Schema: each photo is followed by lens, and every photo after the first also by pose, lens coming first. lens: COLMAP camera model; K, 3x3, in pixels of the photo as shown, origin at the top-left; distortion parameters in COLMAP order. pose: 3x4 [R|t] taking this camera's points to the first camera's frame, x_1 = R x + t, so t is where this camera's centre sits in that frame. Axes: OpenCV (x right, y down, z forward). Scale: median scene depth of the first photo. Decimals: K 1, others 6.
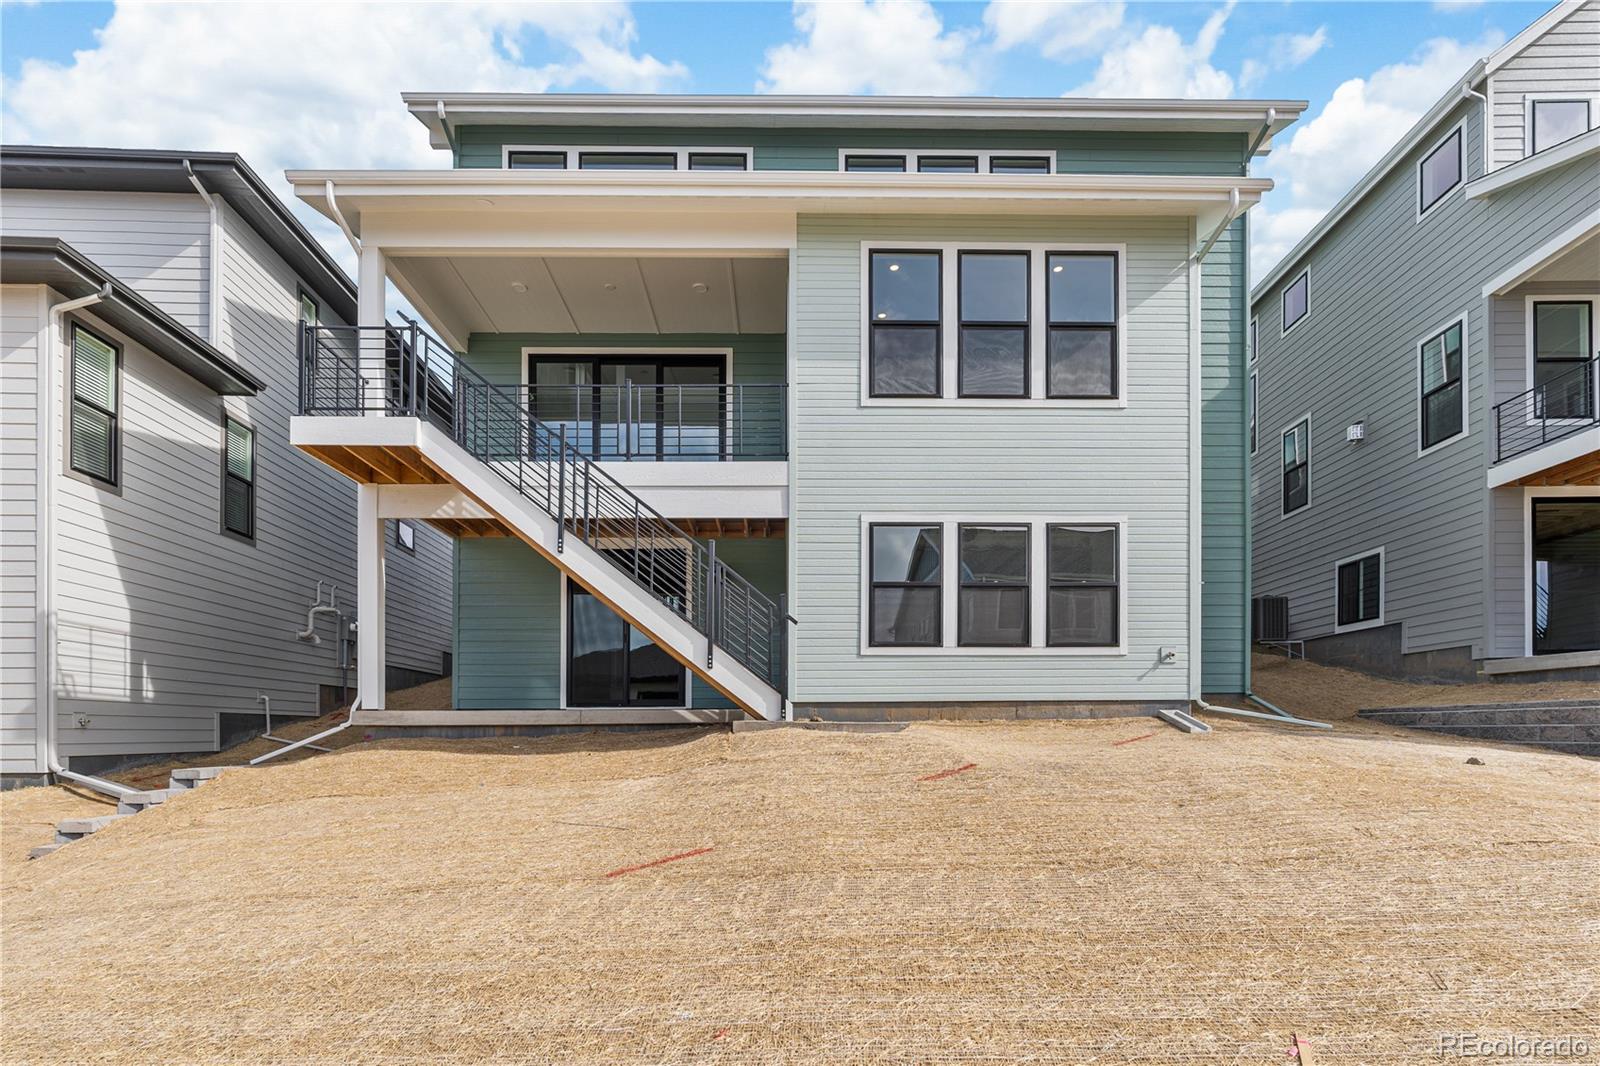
lens RADIAL K [[853.8, 0, 800.0], [0, 853.8, 493.0], [0, 0, 1]] dist [-0.007873, -0.000510]
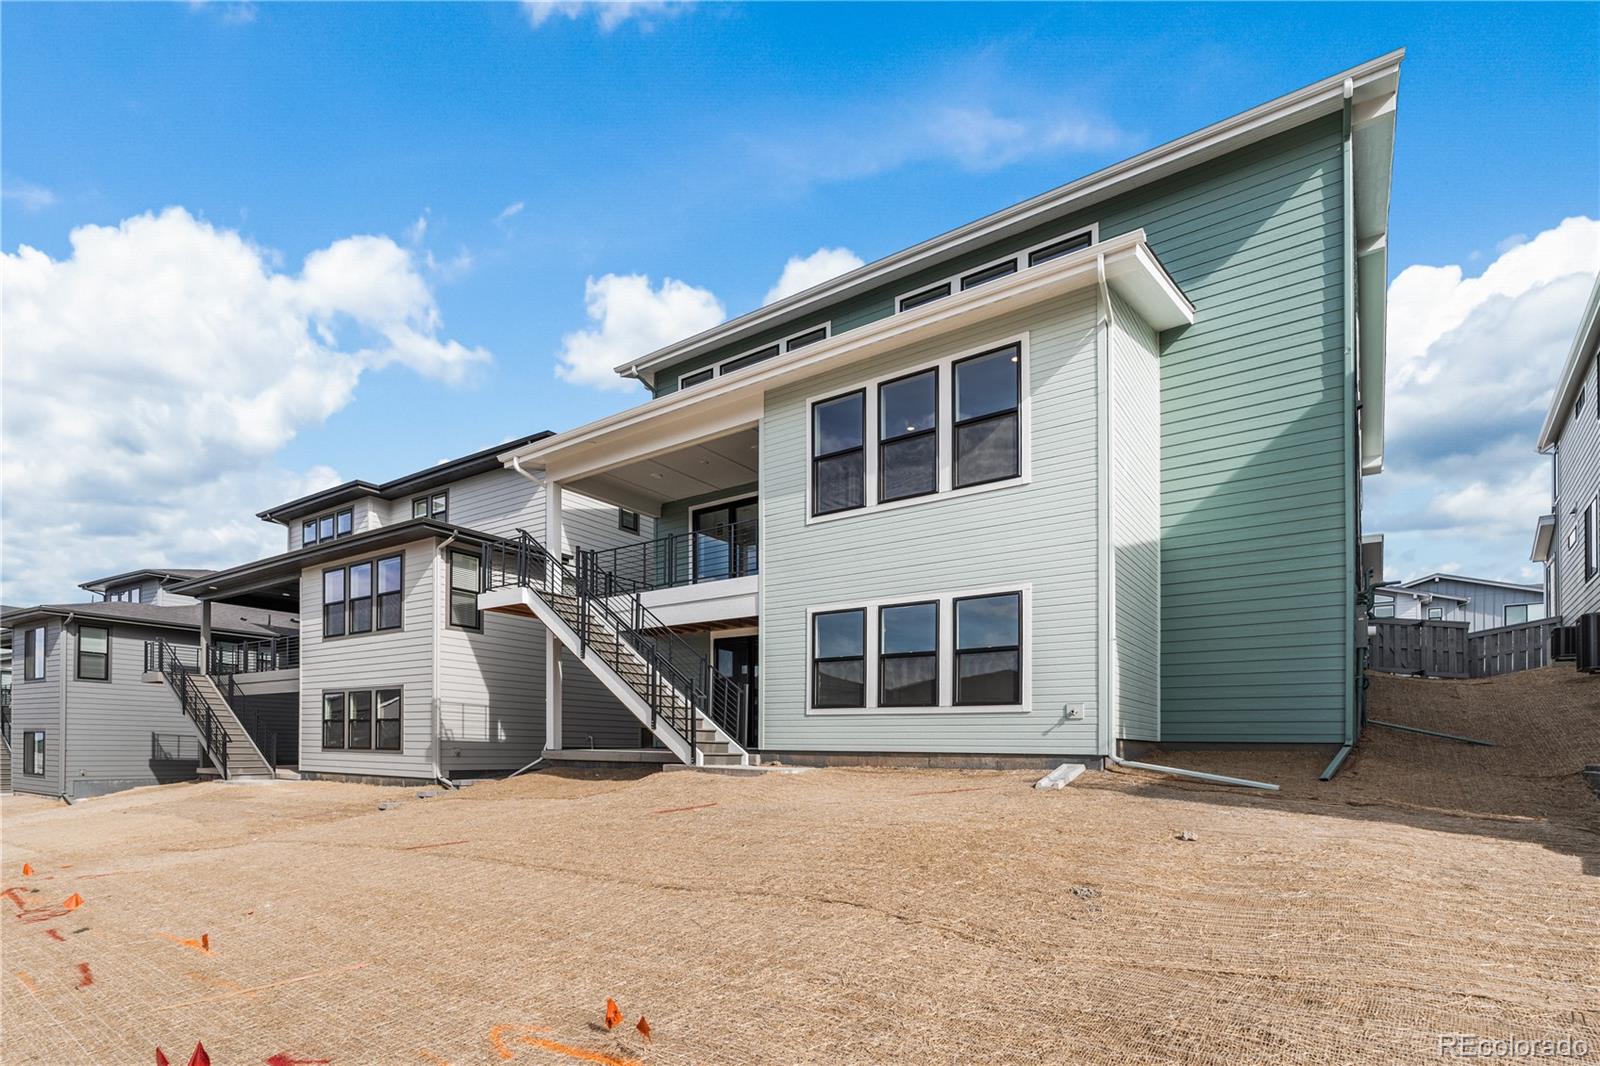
lens RADIAL K [[711.4, 0, 794.8], [0, 711.4, 529.3], [0, 0, 1]] dist [-0.005209, -0.000073]
pose [[0.808561, -0.152873, -0.568207, 0.706917], [0.136238, 0.988059, -0.071963, -0.018227], [0.572423, -0.019225, 0.819733, 0.082879]]
